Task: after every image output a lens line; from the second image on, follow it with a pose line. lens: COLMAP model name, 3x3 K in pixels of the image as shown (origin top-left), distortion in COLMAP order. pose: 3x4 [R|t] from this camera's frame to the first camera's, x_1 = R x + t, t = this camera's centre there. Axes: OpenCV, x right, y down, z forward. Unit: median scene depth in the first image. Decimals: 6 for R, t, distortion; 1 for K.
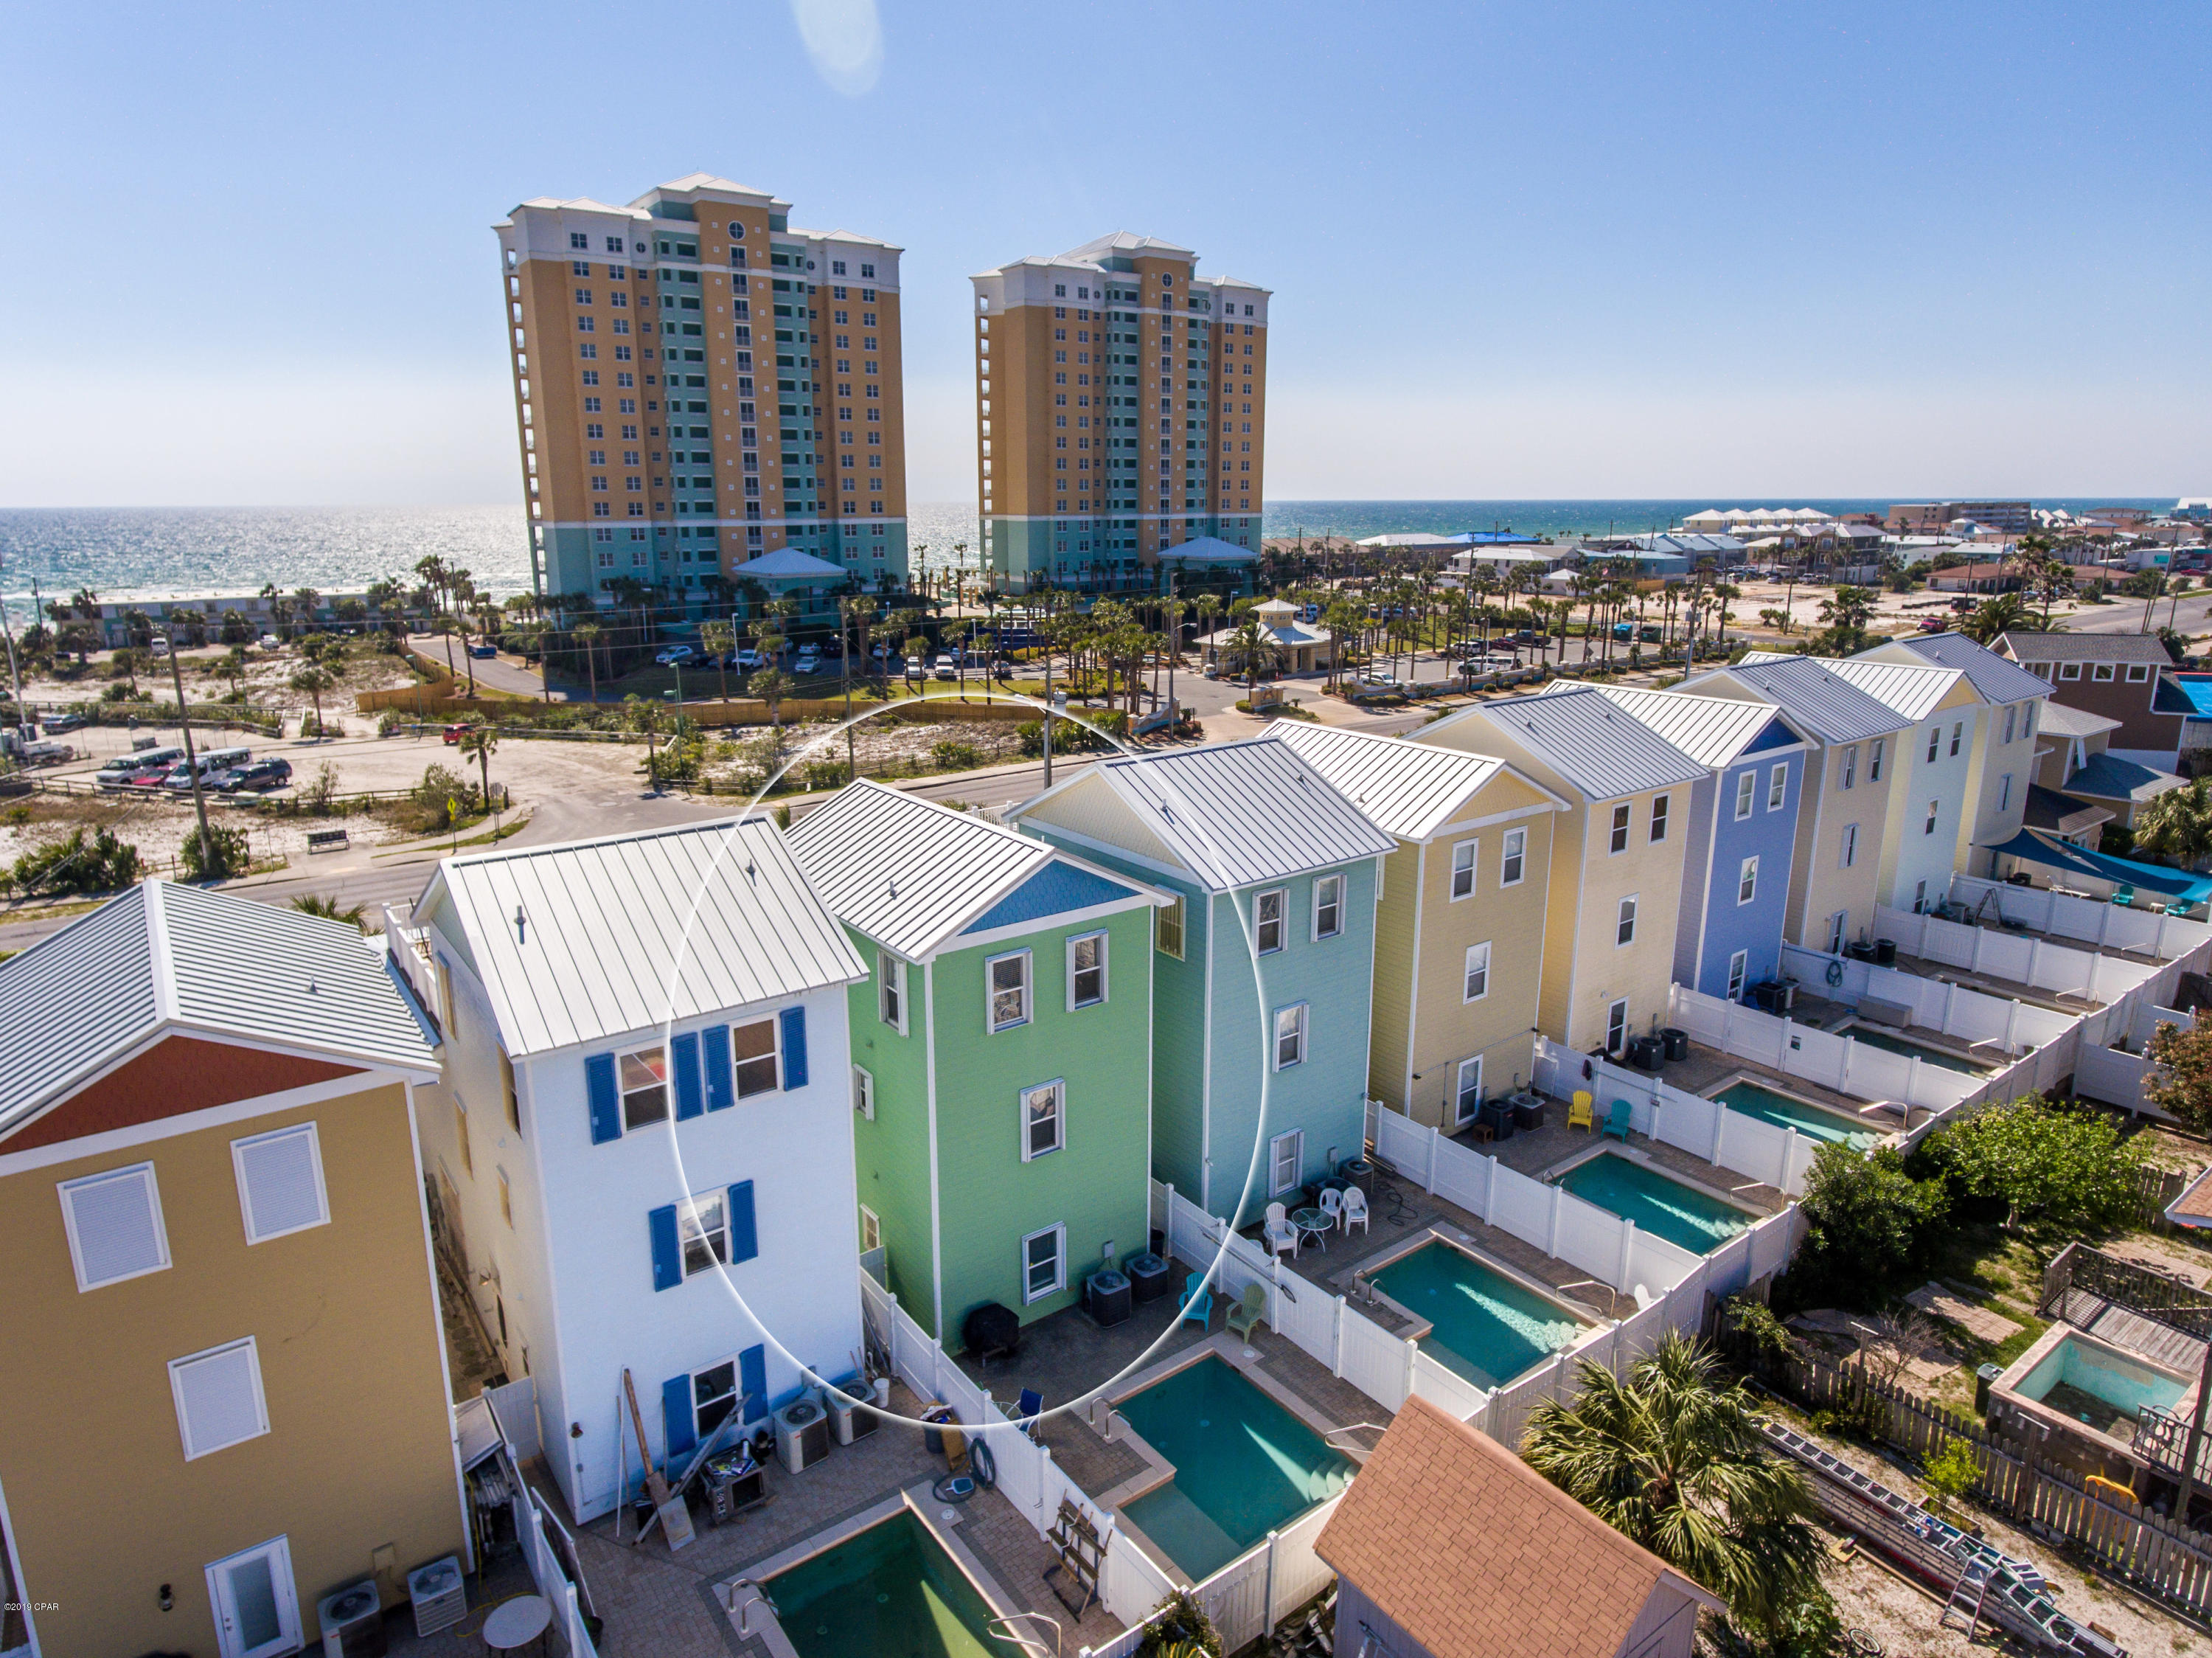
lens RADIAL K [[1296.5, 0, 1073.6], [0, 1296.5, 797.1], [0, 0, 1]] dist [0.000454, -0.003942]
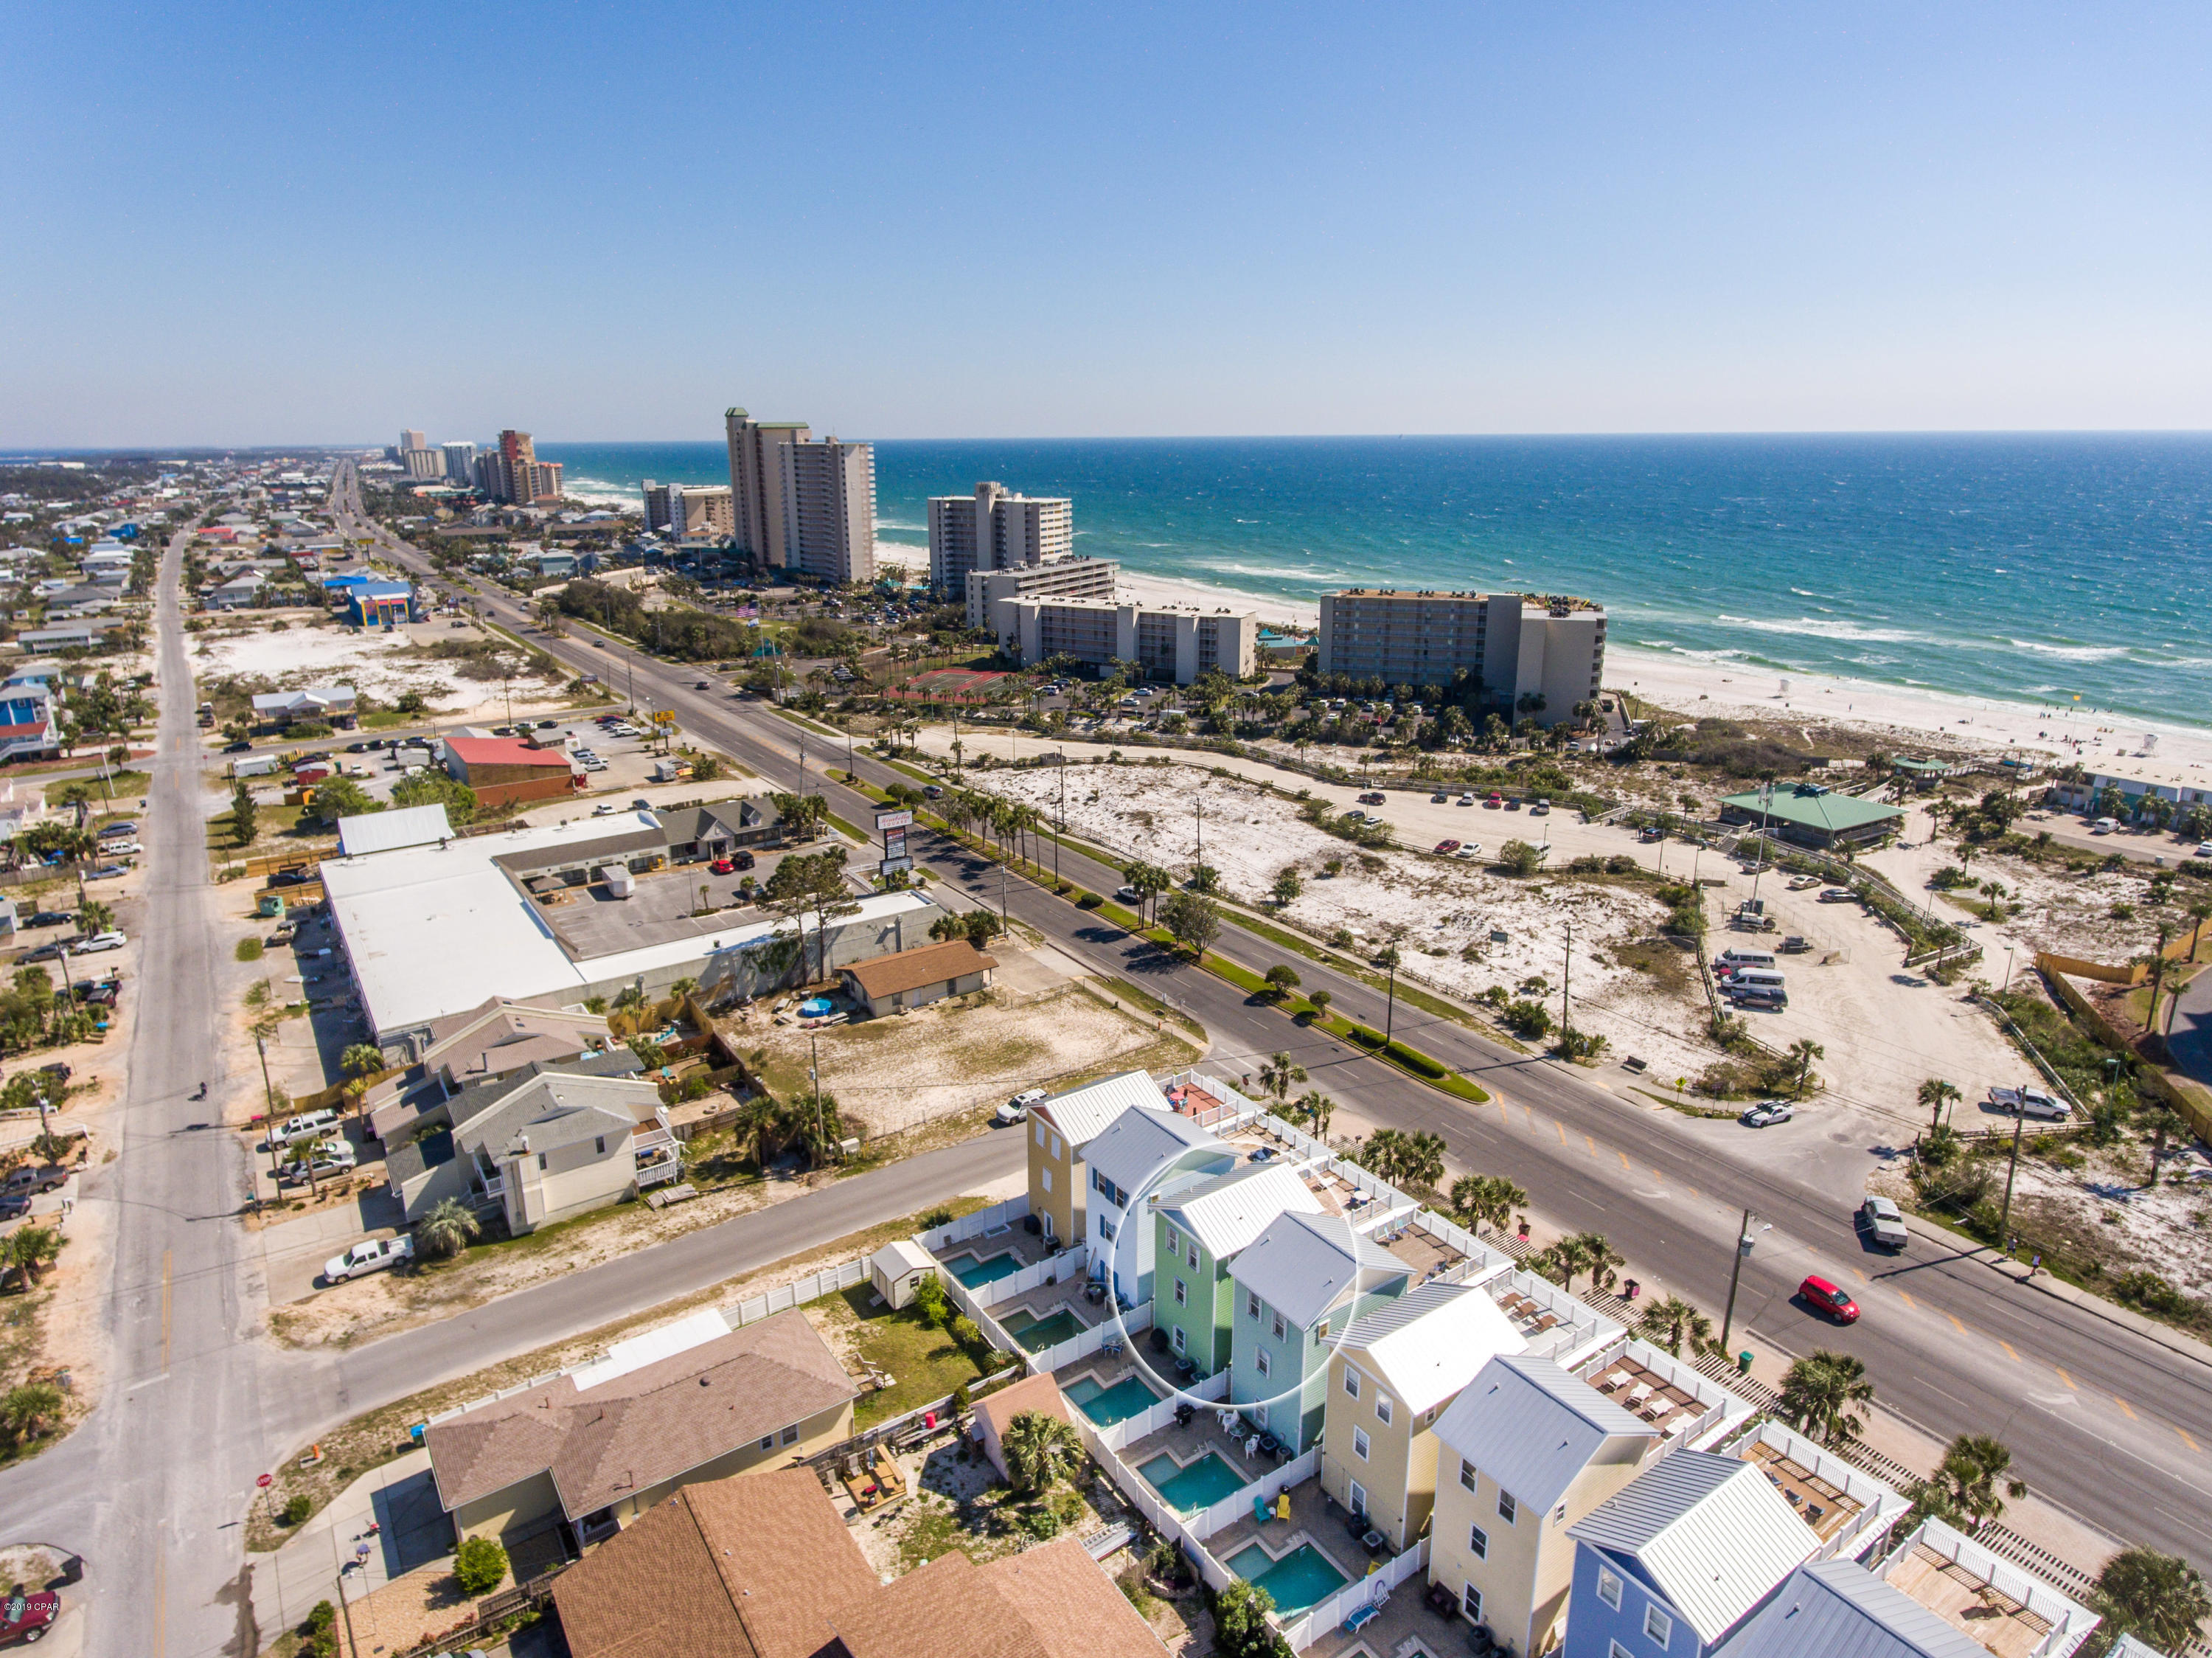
lens RADIAL K [[1296.5, 0, 1073.6], [0, 1296.5, 797.1], [0, 0, 1]] dist [0.000454, -0.003942]
pose [[-0.039116, 0.274754, -0.960719, 0.571423], [-0.215429, 0.936525, 0.276606, -0.354475], [0.975736, 0.217787, 0.022557, 0.113148]]
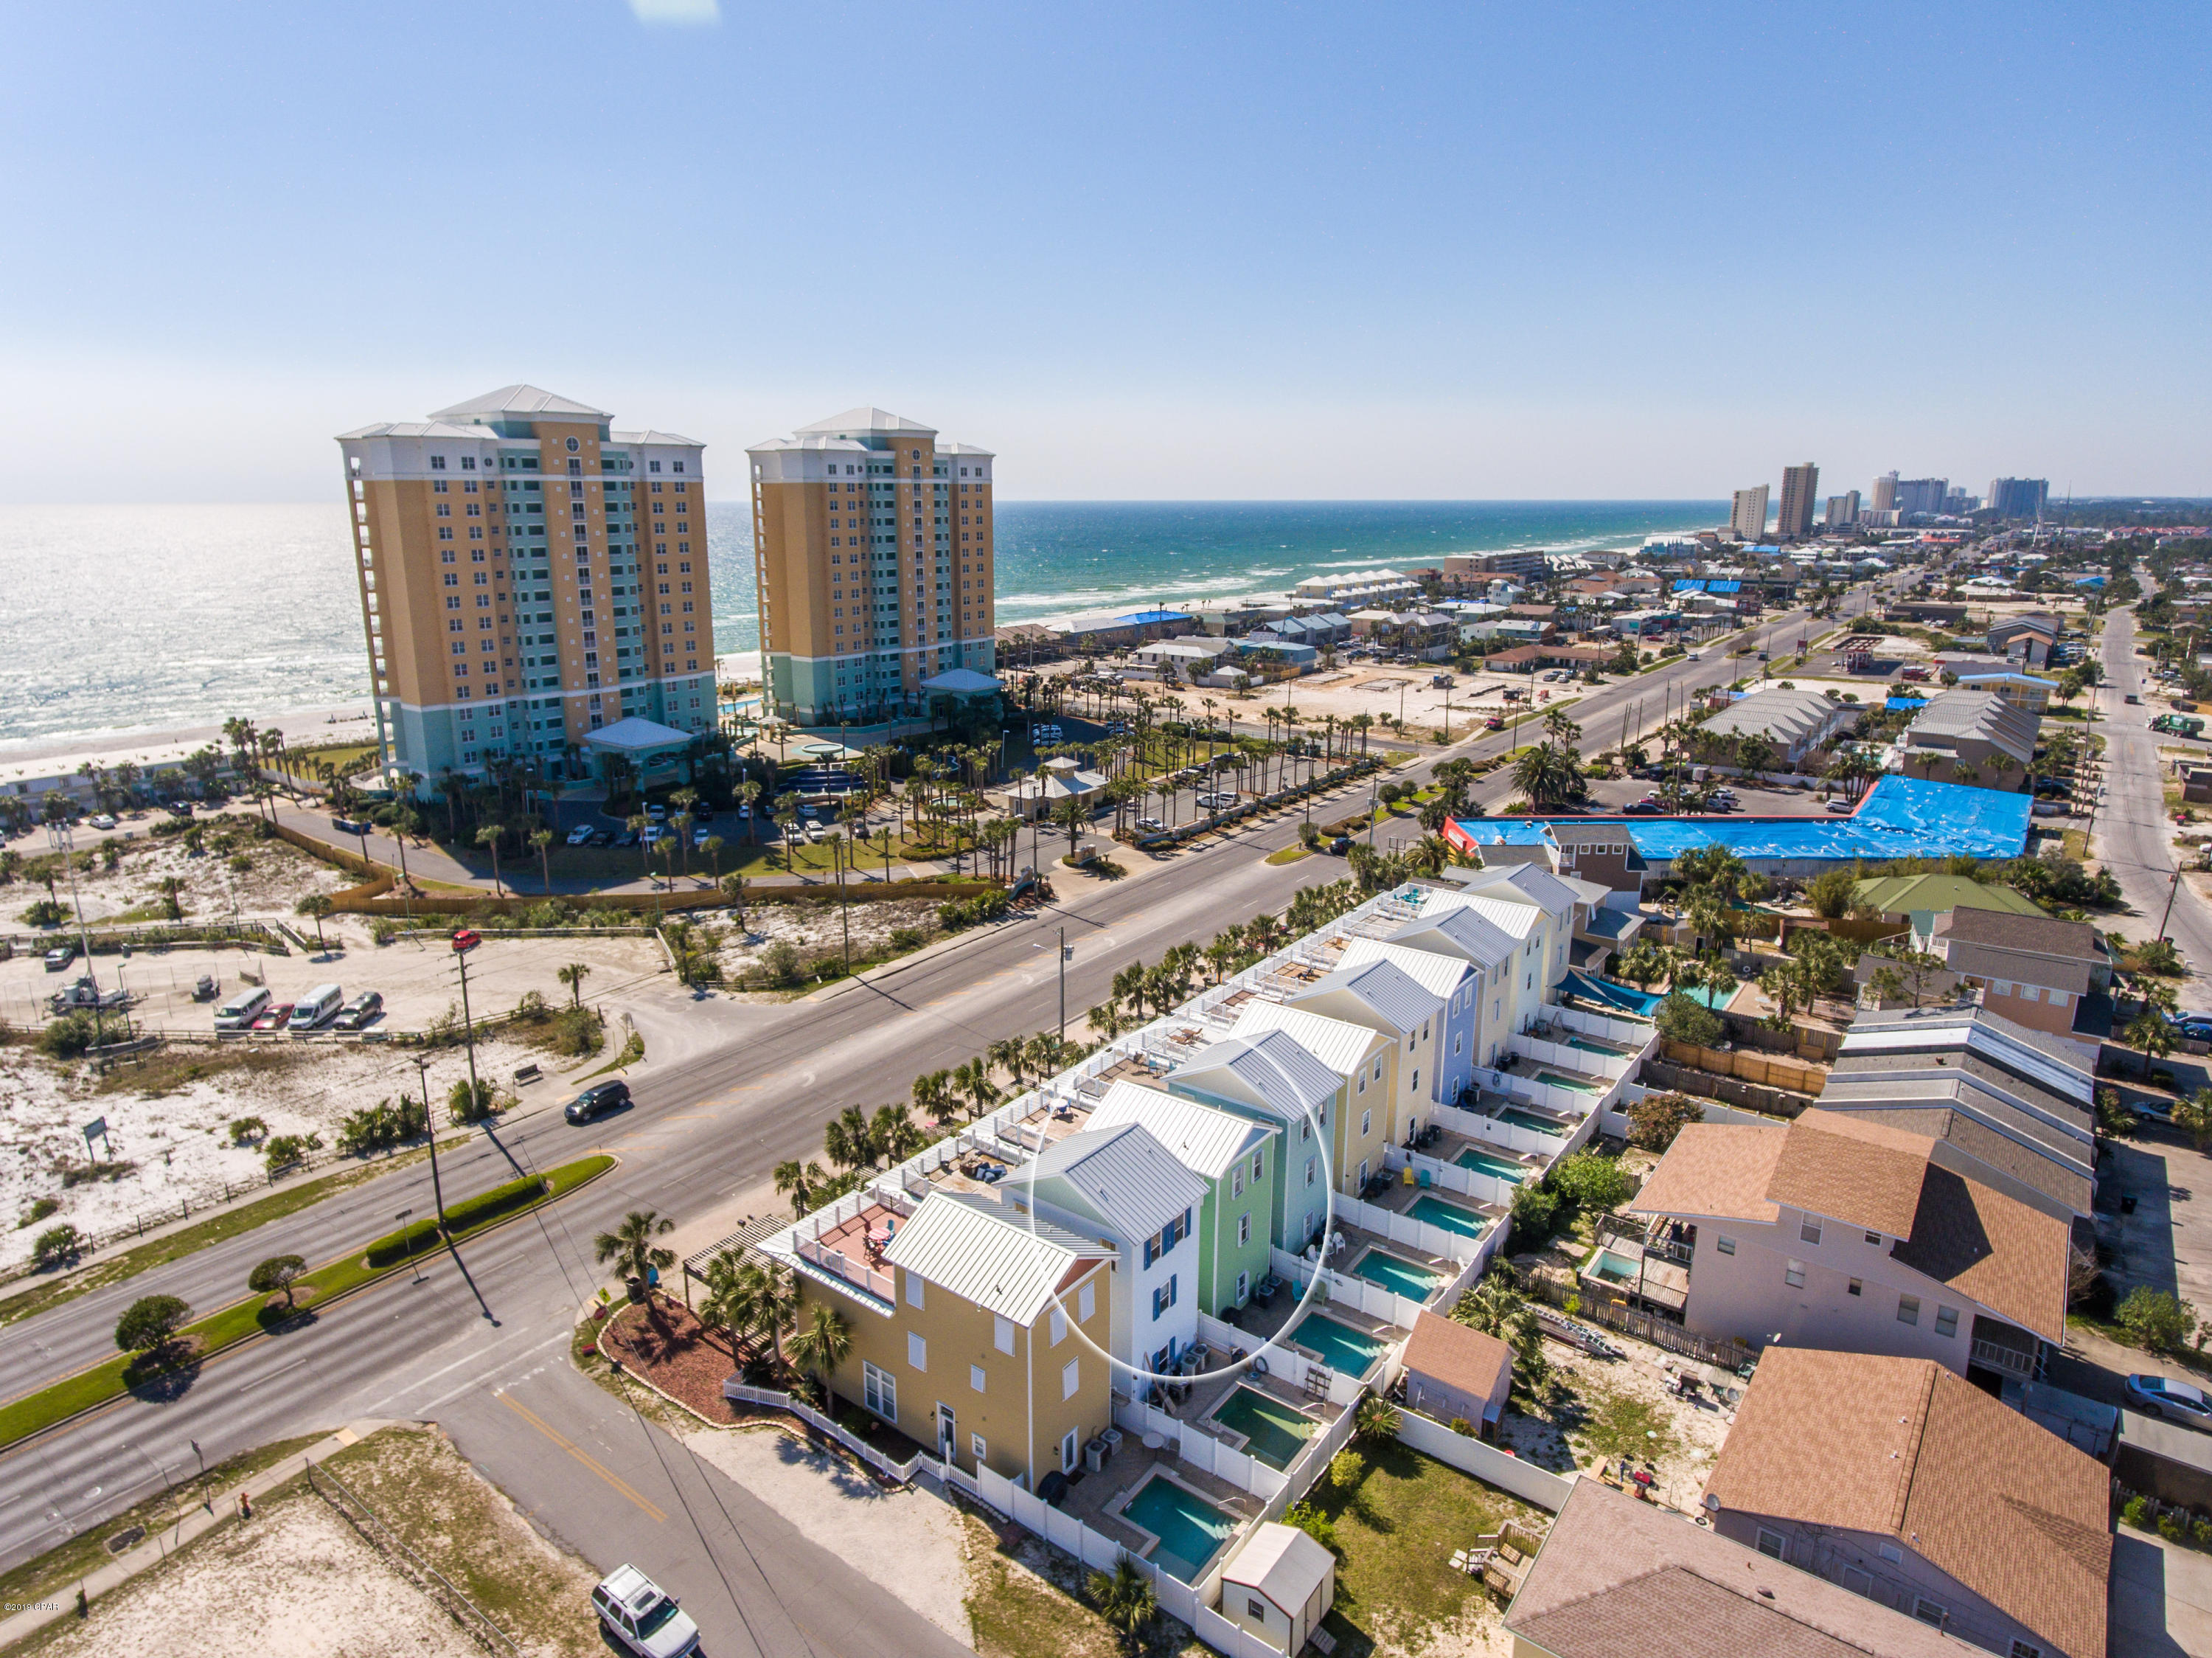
lens RADIAL K [[1296.5, 0, 1073.6], [0, 1296.5, 797.1], [0, 0, 1]] dist [0.000454, -0.003942]
pose [[0.959190, -0.061574, 0.275978, -0.227368], [0.061413, 0.998070, 0.009237, -0.144102], [-0.276014, 0.008088, 0.961120, -0.301687]]
